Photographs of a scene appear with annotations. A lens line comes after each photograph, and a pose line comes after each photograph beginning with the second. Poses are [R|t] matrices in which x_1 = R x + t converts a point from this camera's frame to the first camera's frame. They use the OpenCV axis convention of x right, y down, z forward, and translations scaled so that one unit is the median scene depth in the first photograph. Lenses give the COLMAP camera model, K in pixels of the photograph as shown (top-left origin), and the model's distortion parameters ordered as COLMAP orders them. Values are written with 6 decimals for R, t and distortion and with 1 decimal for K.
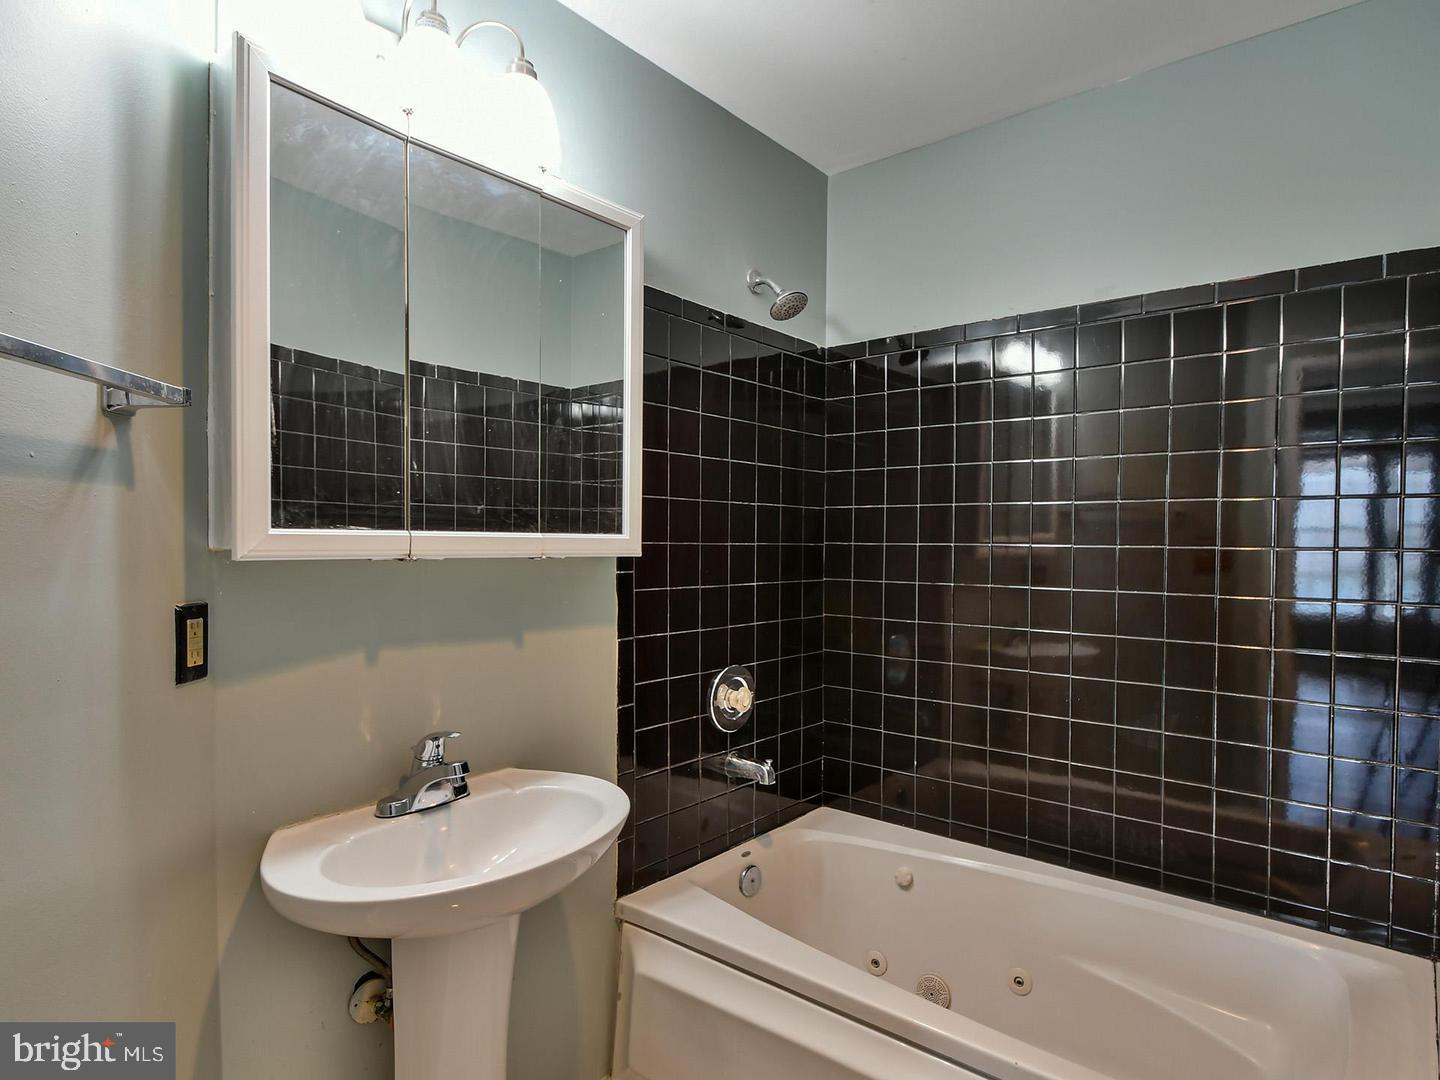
lens RADIAL K [[816.0, 0, 799.5], [0, 816.0, 540.2], [0, 0, 1]] dist [0.002438, -0.000479]
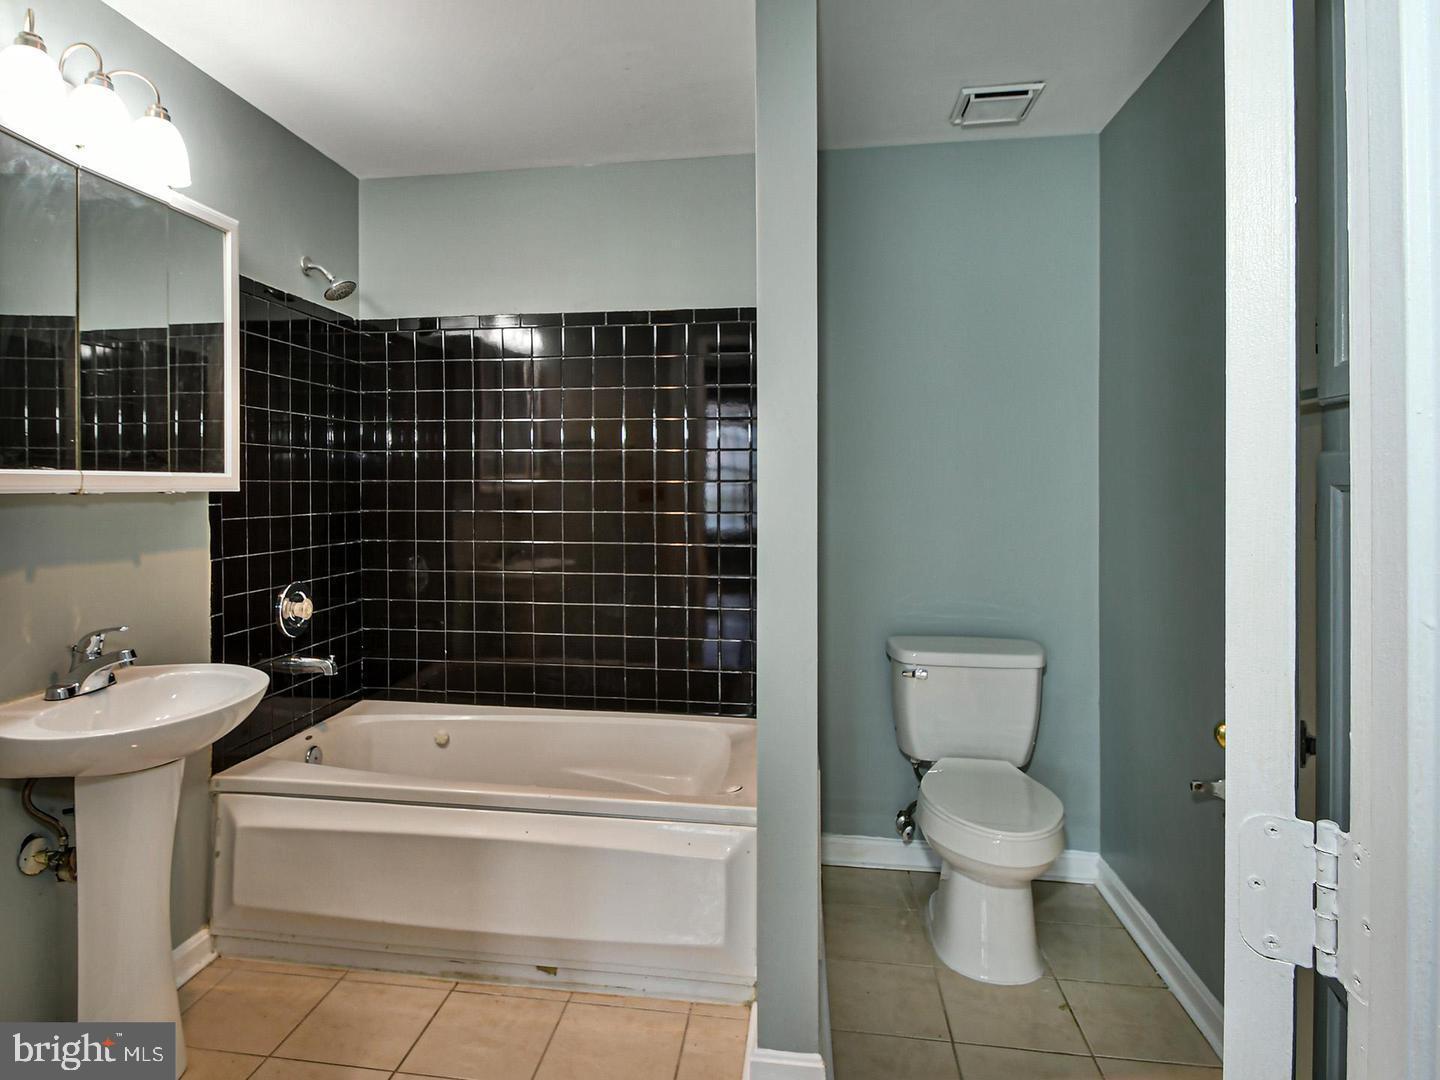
lens RADIAL K [[816.0, 0, 799.5], [0, 816.0, 540.2], [0, 0, 1]] dist [0.002438, -0.000479]
pose [[0.798086, -0.053490, 0.600165, -0.227555], [0.009434, 0.997039, 0.076317, 0.006420], [-0.602470, -0.055245, 0.796227, -0.453448]]
